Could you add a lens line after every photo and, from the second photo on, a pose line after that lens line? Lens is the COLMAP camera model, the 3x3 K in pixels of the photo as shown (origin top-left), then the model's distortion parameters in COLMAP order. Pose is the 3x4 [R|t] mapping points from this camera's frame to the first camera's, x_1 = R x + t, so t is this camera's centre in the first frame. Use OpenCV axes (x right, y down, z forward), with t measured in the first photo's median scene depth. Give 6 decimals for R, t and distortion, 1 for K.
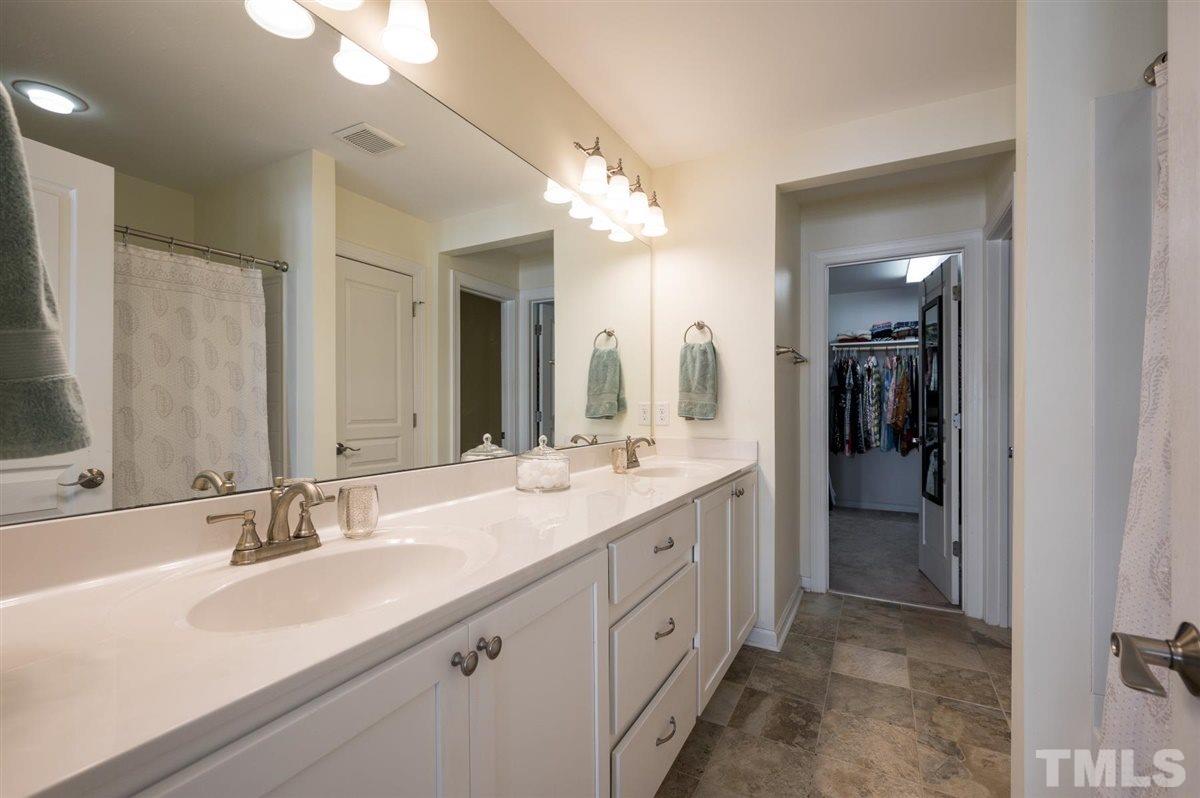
lens RADIAL K [[517.9, 0, 599.5], [0, 517.9, 399.9], [0, 0, 1]] dist [-0.001630, 0.000454]
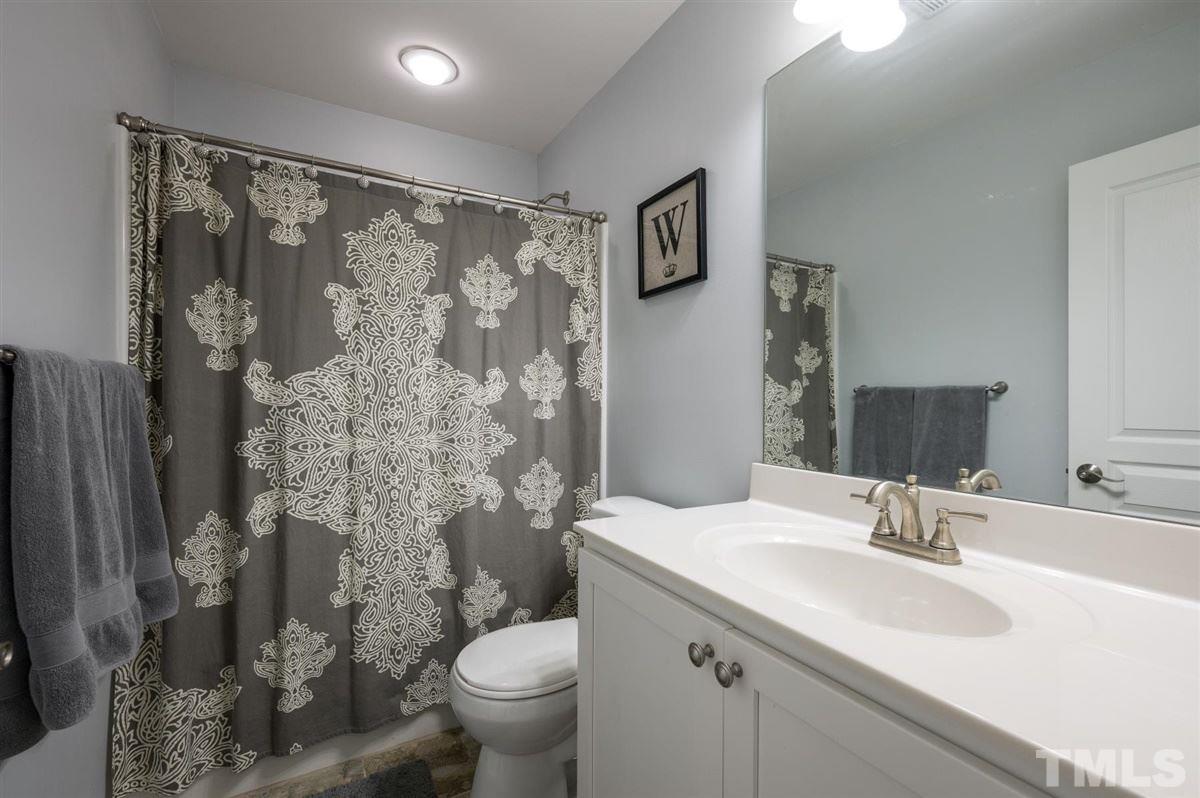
lens RADIAL K [[517.9, 0, 599.6], [0, 517.9, 400.9], [0, 0, 1]] dist [-0.001630, 0.000454]
pose [[-0.527248, -0.007622, -0.849677, 0.557369], [-0.011217, 0.999935, -0.002010, 0.021798], [0.849638, 0.008471, -0.527299, 1.091751]]
